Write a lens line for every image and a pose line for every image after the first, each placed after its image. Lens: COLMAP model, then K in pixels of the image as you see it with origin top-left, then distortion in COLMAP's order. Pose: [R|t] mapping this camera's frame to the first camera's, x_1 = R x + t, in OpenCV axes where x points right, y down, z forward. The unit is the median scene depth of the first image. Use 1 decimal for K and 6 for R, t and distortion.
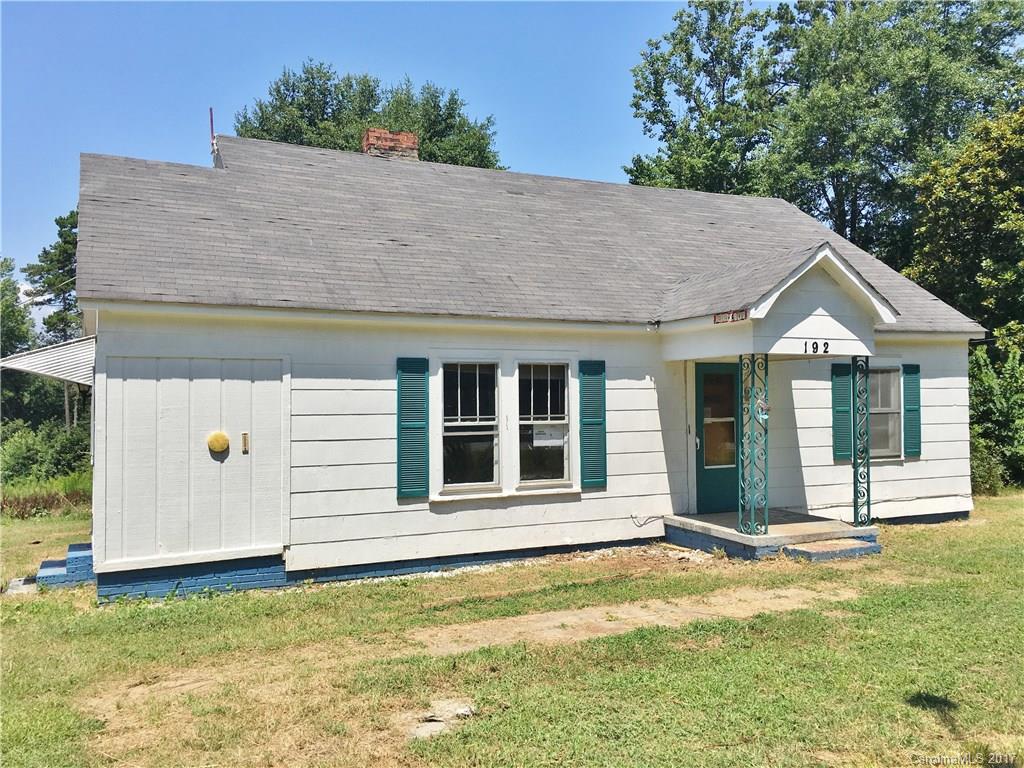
lens RADIAL K [[869.7, 0, 508.6], [0, 869.7, 384.0], [0, 0, 1]] dist [0.076296, -0.093686]
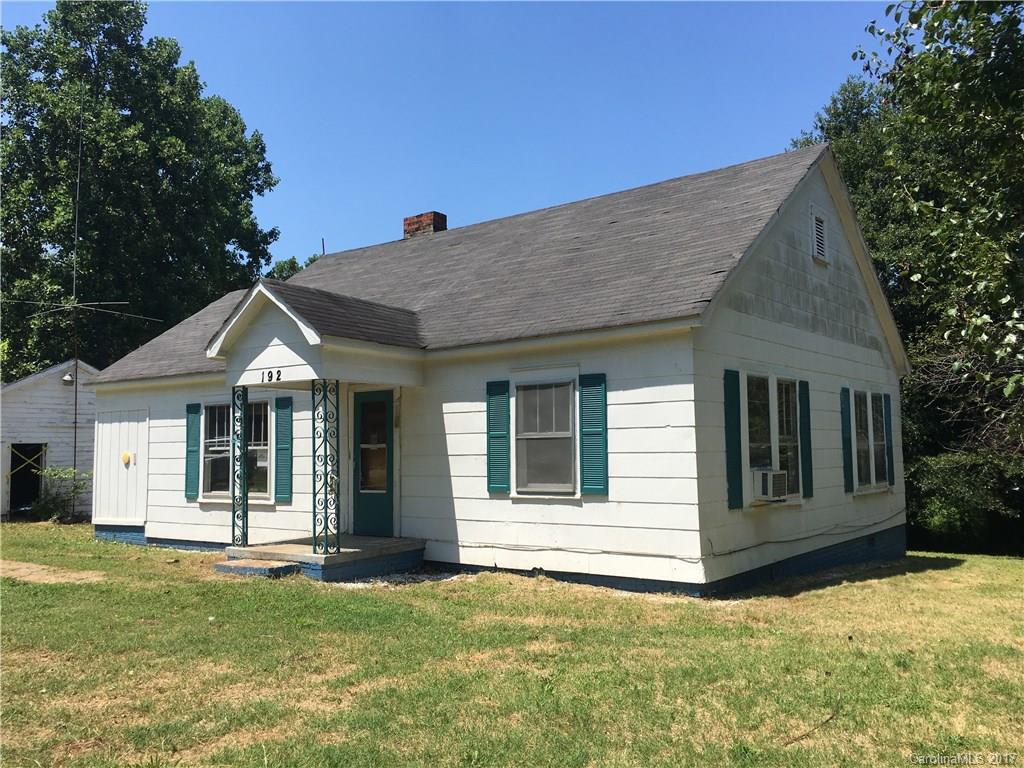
lens RADIAL K [[869.7, 0, 508.6], [0, 869.7, 384.0], [0, 0, 1]] dist [0.076296, -0.093686]
pose [[0.460891, -0.064714, -0.885094, 1.346244], [0.025915, 0.997894, -0.059467, 0.036290], [0.887078, 0.004471, 0.461597, 0.725501]]
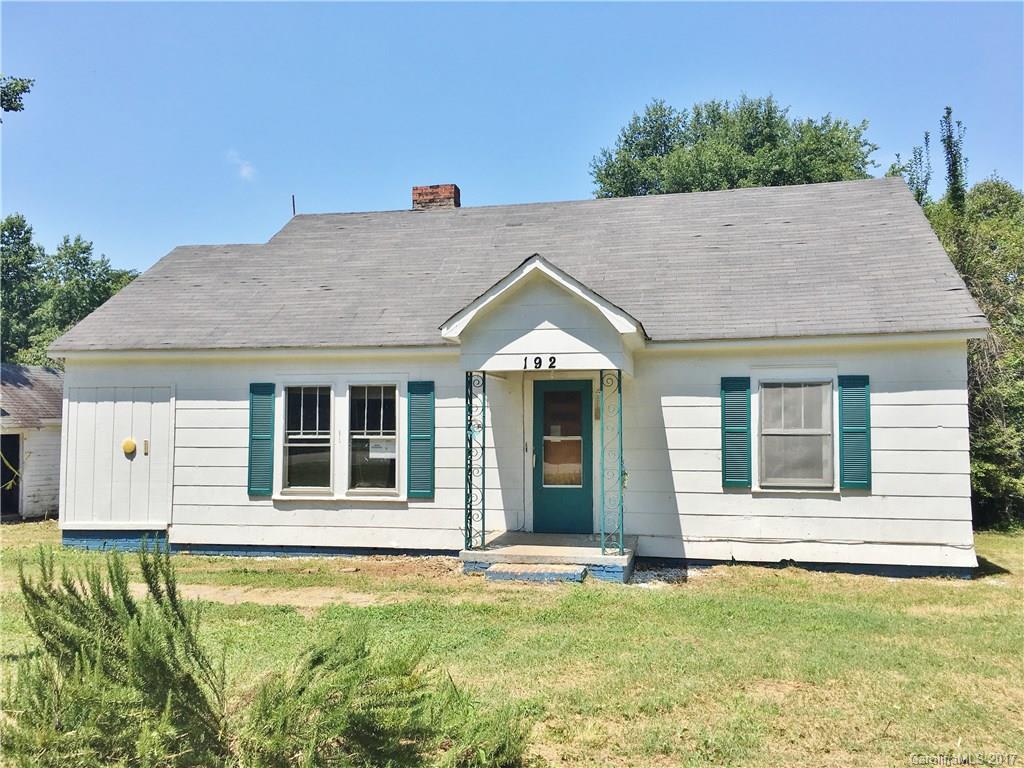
lens RADIAL K [[869.7, 0, 508.6], [0, 869.7, 384.0], [0, 0, 1]] dist [0.076296, -0.093686]
pose [[0.791157, -0.022479, -0.611200, 0.863171], [0.005551, 0.999547, -0.029576, 0.009559], [0.611588, 0.020006, 0.790923, 0.207056]]
